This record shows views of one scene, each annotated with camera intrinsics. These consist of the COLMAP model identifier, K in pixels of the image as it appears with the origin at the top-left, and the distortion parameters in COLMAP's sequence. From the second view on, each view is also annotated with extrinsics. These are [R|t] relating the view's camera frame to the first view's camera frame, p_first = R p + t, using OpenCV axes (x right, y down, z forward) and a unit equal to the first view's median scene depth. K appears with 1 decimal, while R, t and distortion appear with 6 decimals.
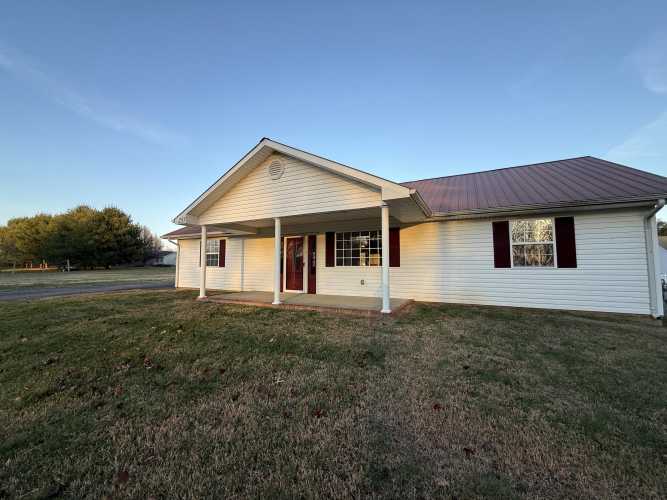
lens RADIAL K [[272.9, 0, 334.4], [0, 272.9, 247.4], [0, 0, 1]] dist [0.003496, 0.000111]
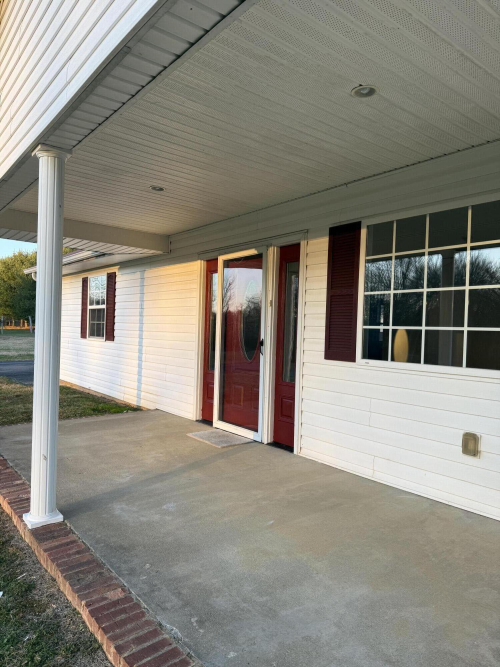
lens RADIAL K [[471.7, 0, 249.4], [0, 471.7, 334.4], [0, 0, 1]] dist [0.050575, -0.079560]
pose [[0.907204, 0.034001, -0.419315, 0.090699], [-0.004677, 0.997482, 0.070763, 0.014768], [0.420665, -0.062235, 0.905079, 0.544155]]
